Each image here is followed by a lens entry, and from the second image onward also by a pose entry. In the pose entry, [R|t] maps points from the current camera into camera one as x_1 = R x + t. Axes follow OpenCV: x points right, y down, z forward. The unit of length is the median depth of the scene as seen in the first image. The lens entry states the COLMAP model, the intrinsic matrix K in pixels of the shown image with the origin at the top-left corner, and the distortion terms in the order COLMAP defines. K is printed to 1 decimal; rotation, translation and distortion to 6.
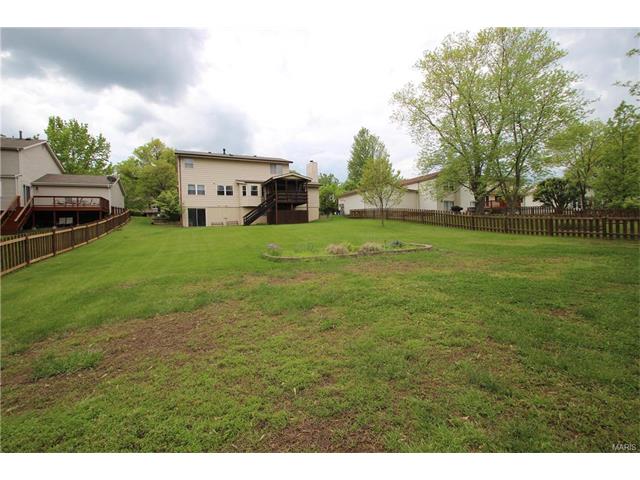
lens RADIAL K [[298.6, 0, 323.8], [0, 298.6, 237.0], [0, 0, 1]] dist [0.004207, -0.001749]
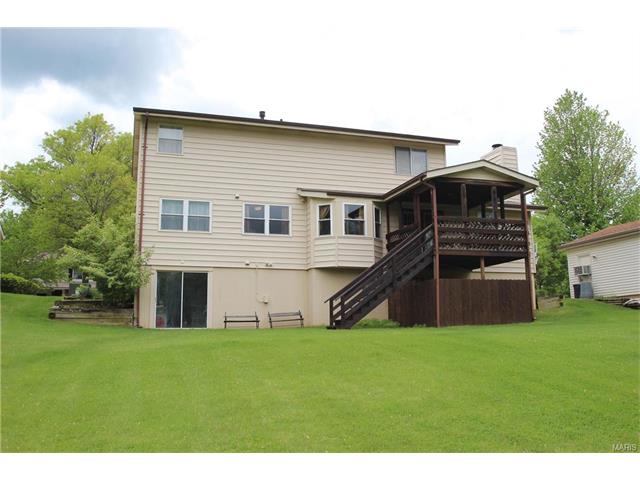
lens RADIAL K [[603.1, 0, 318.8], [0, 603.1, 240.5], [0, 0, 1]] dist [-0.121861, 0.000000]
pose [[0.990397, -0.000098, -0.138252, -0.181675], [-0.024486, 0.984066, -0.176109, -0.016799], [0.136066, 0.177803, 0.974614, 0.363451]]
